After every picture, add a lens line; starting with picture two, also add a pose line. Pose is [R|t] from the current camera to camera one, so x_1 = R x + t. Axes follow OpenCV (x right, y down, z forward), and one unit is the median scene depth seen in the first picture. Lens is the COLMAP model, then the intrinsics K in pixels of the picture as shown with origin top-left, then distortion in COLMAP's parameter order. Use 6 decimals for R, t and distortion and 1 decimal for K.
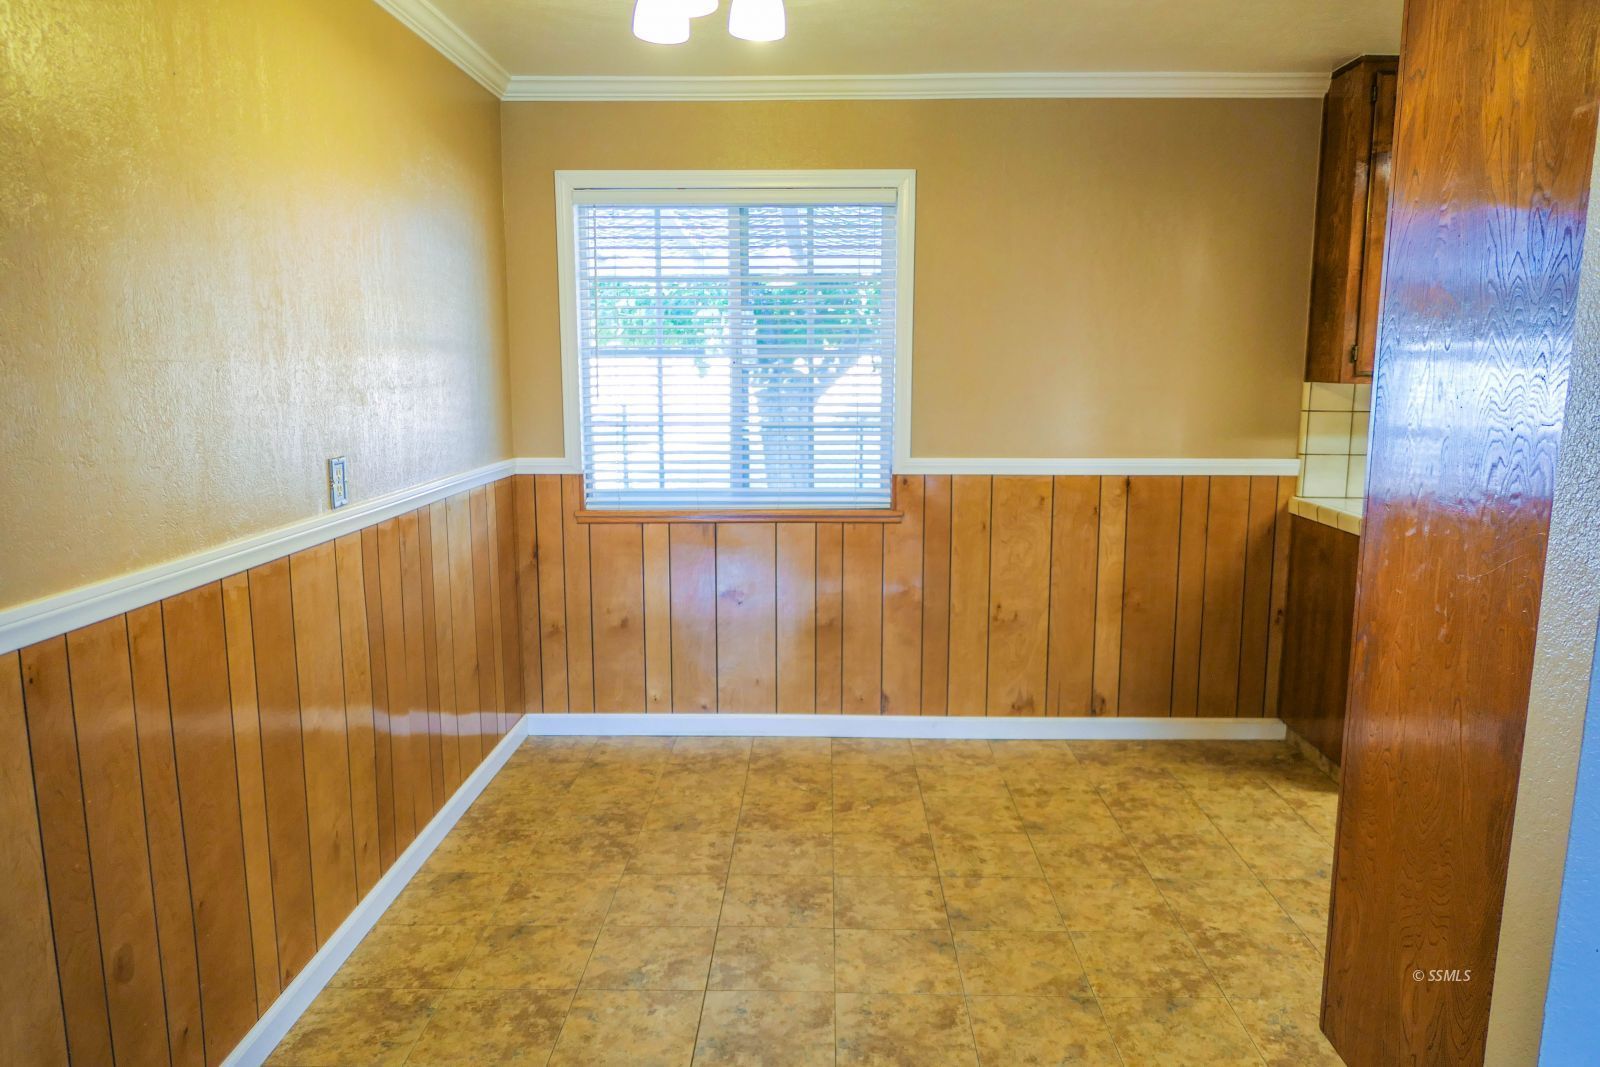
lens RADIAL K [[1117.8, 0, 798.9], [0, 1117.8, 534.1], [0, 0, 1]] dist [-0.010836, -0.002437]
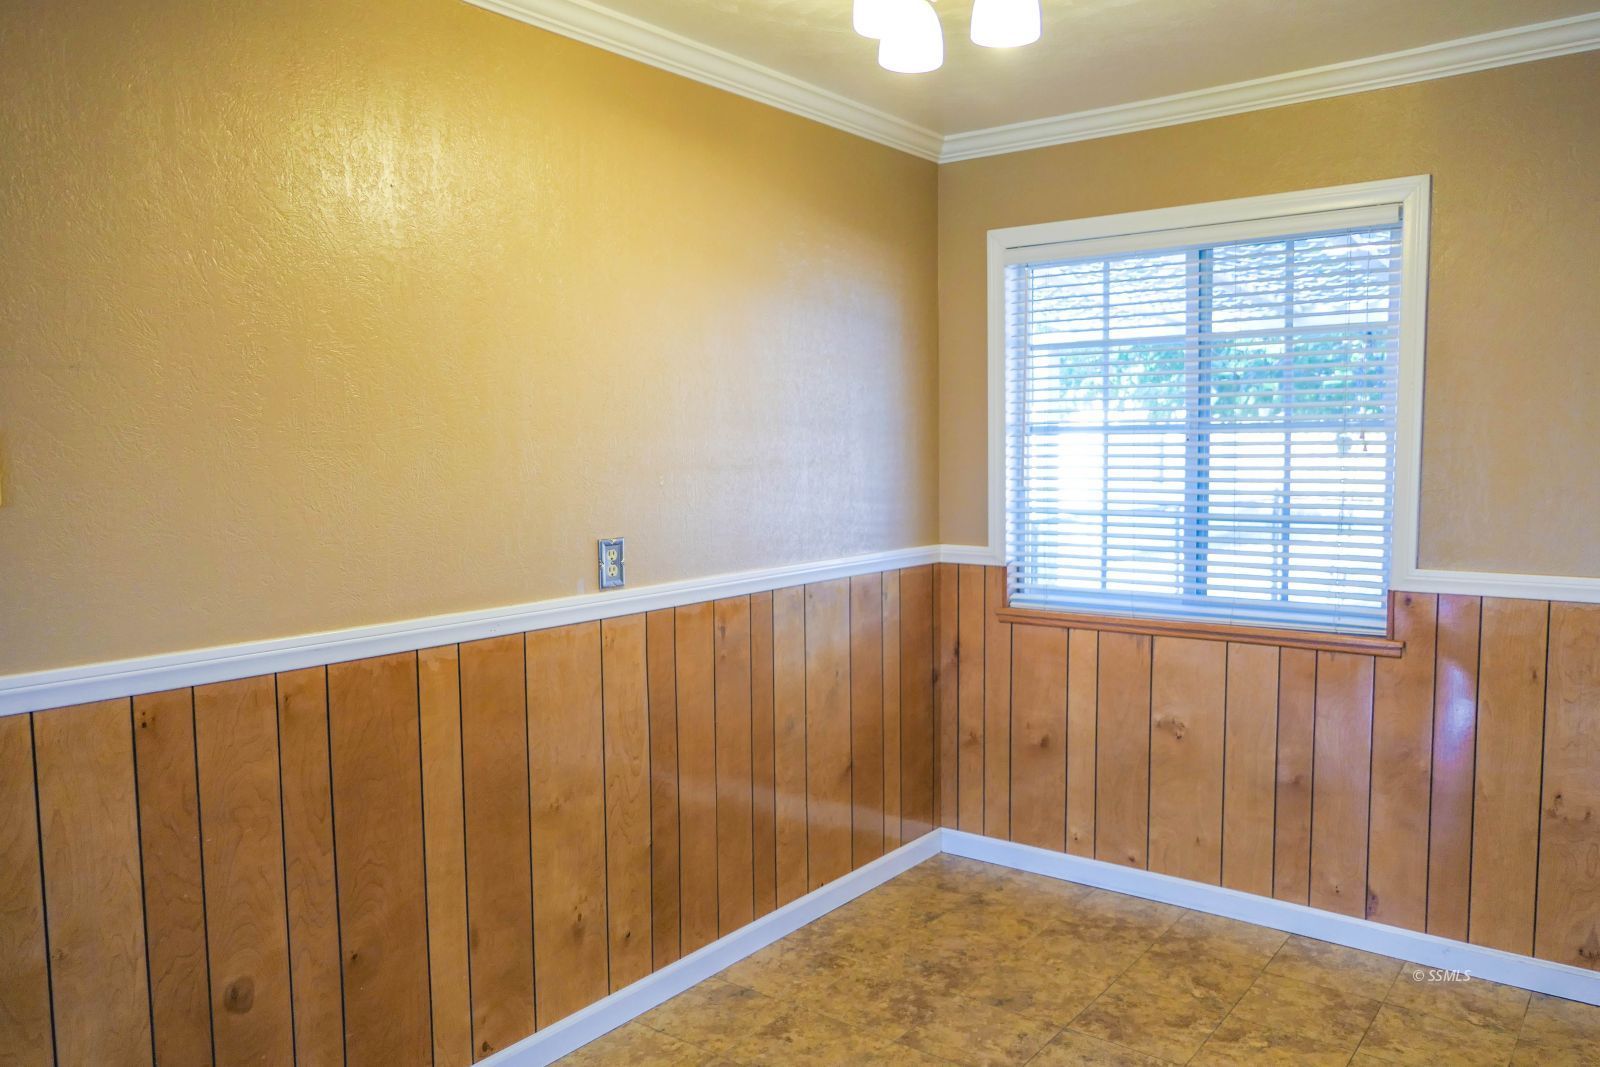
lens RADIAL K [[1161.6, 0, 803.6], [0, 1161.6, 537.7], [0, 0, 1]] dist [-0.020959, 0.005108]
pose [[0.808611, 0.040877, -0.586921, 0.223281], [-0.080366, 0.995907, -0.041360, -0.026596], [0.582828, 0.080613, 0.808587, 0.171169]]
